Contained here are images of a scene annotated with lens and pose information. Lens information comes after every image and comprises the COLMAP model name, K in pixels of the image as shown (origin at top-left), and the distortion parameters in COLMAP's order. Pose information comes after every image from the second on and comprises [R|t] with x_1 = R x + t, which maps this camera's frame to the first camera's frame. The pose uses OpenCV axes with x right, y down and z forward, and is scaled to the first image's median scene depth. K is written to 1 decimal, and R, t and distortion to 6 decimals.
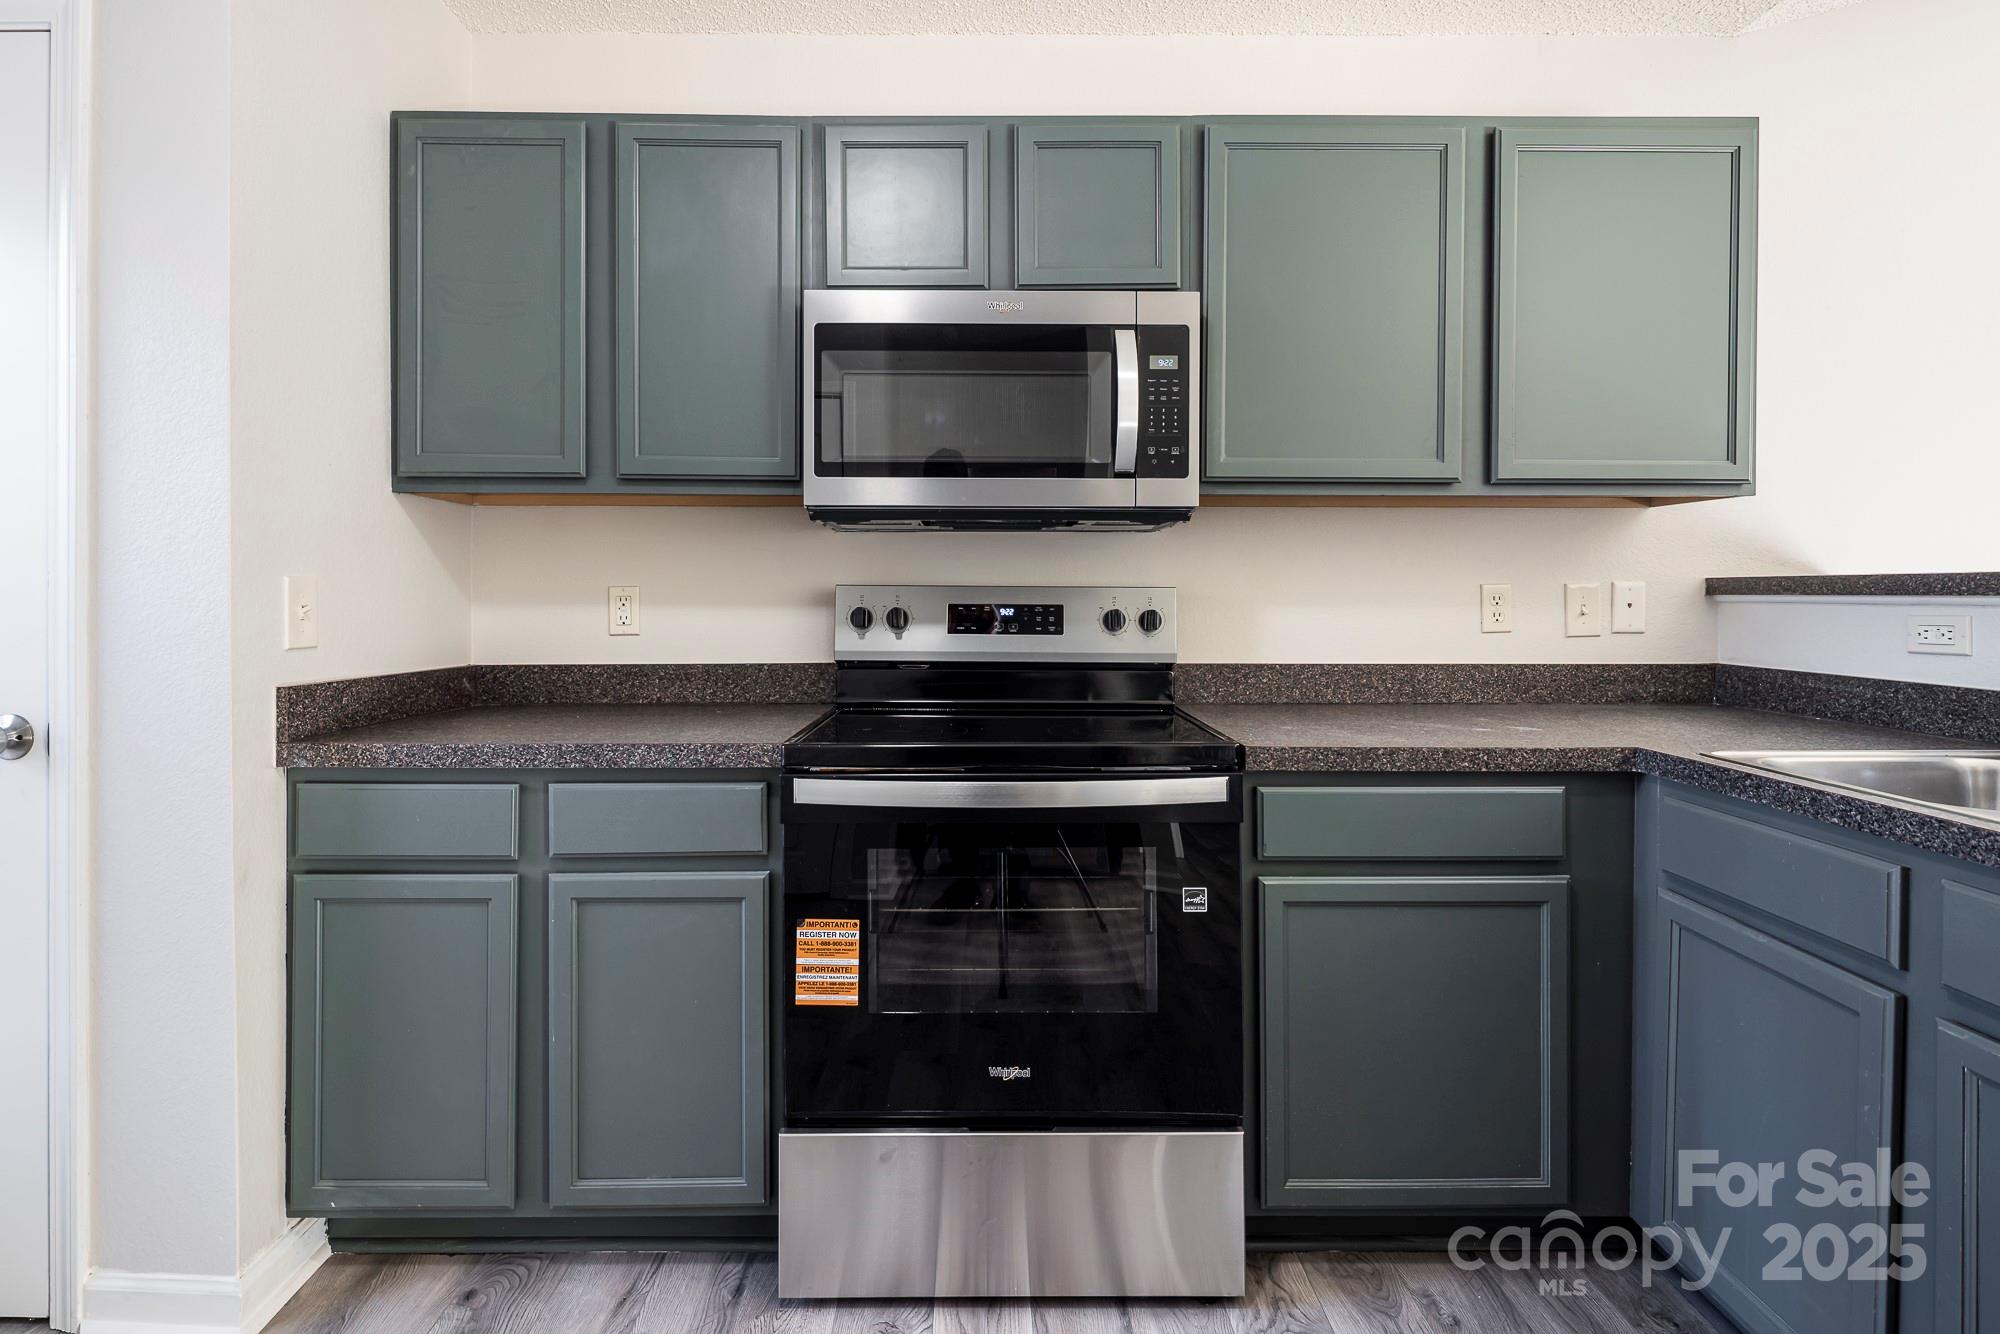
lens RADIAL K [[966.3, 0, 981.0], [0, 966.3, 599.6], [0, 0, 1]] dist [0.003874, -0.004532]
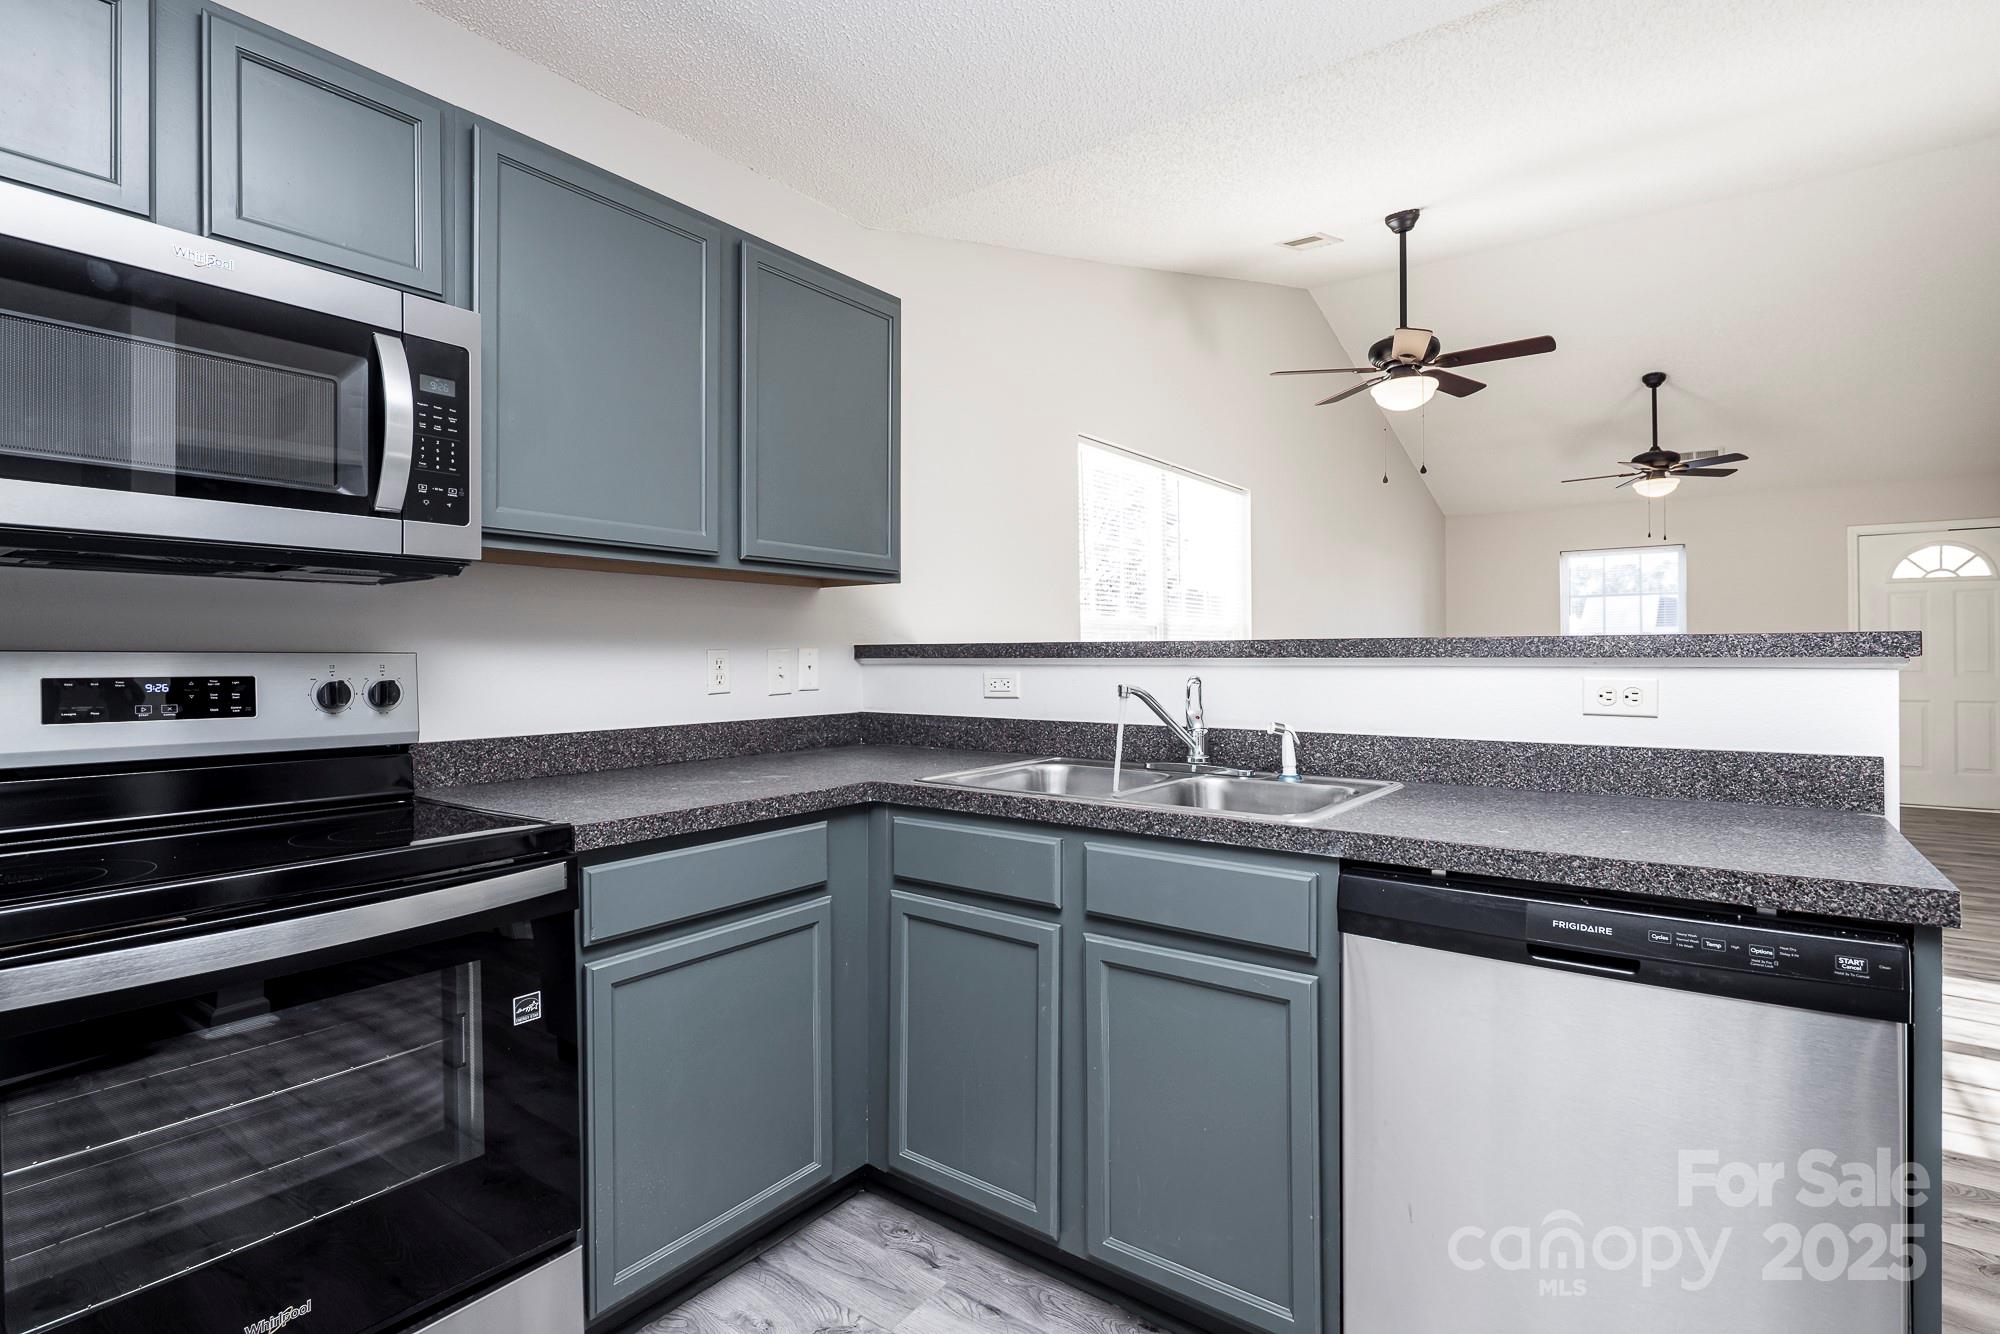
lens RADIAL K [[966.8, 0, 988.4], [0, 966.8, 654.2], [0, 0, 1]] dist [0.001743, -0.004526]
pose [[0.604266, -0.002087, 0.796780, -0.201096], [0.010249, 0.999934, -0.005154, -0.002589], [-0.796716, 0.011280, 0.604248, 0.116413]]
